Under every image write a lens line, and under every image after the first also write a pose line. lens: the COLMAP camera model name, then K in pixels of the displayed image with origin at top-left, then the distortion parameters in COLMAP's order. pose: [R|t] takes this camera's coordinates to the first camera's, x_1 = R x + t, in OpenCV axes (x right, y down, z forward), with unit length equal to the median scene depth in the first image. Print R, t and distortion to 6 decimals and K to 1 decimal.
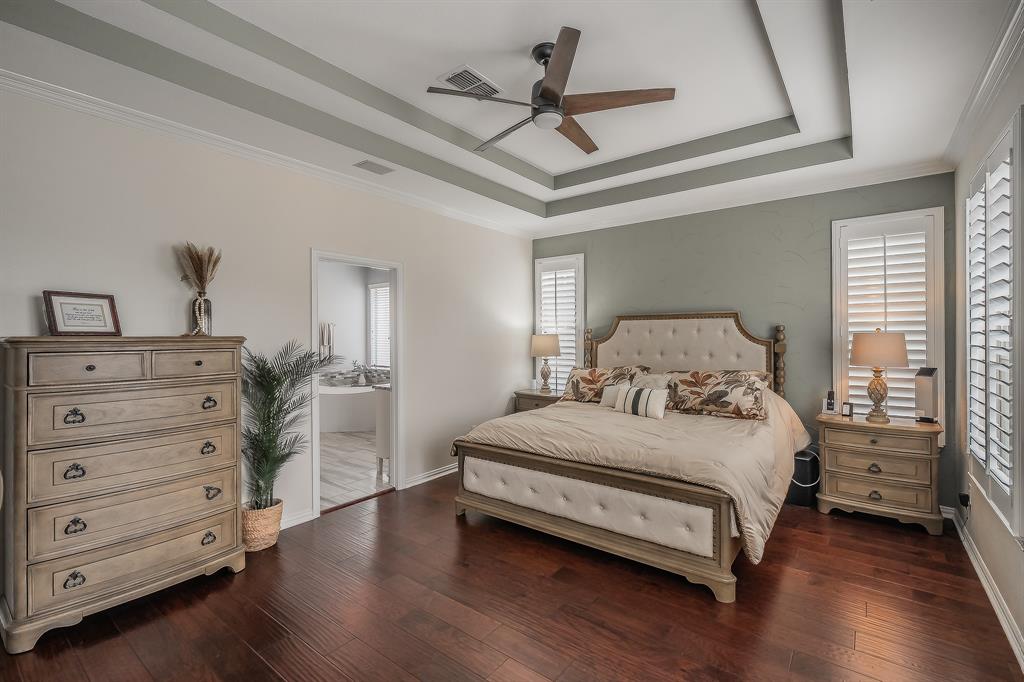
lens RADIAL K [[463.7, 0, 512.0], [0, 463.7, 341.0], [0, 0, 1]] dist [-0.000017, 0.000001]
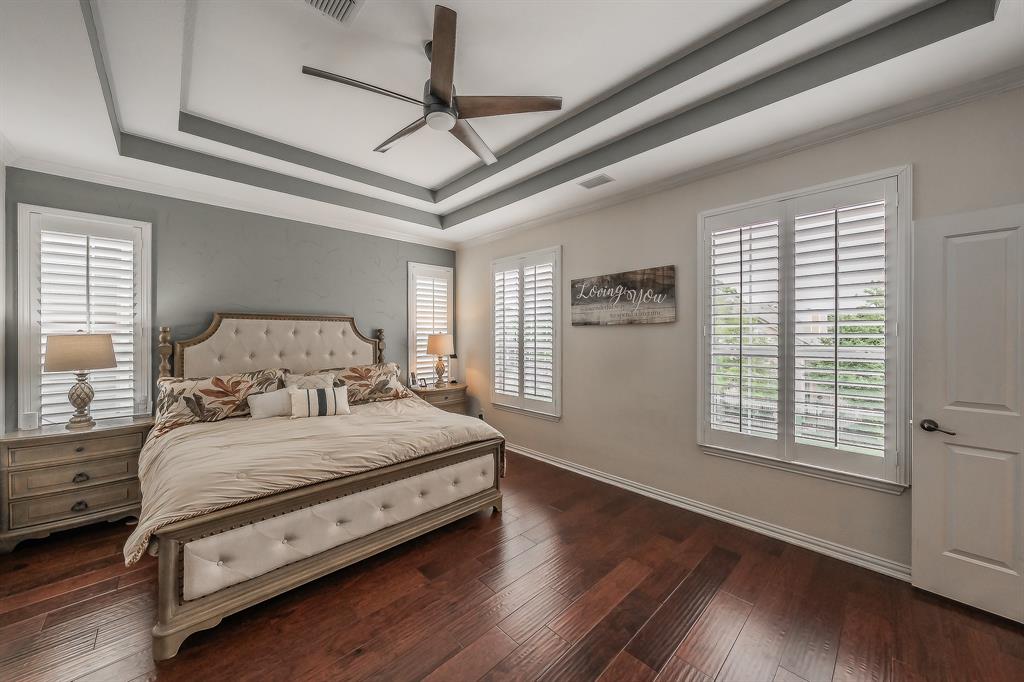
lens RADIAL K [[362.0, 0, 512.6], [0, 362.0, 344.1], [0, 0, 1]] dist [-0.001054, -0.000140]
pose [[0.155781, -0.019307, 0.987603, -0.399412], [0.013509, 0.999757, 0.017414, -0.001946], [-0.987699, 0.010628, 0.156004, 0.440892]]
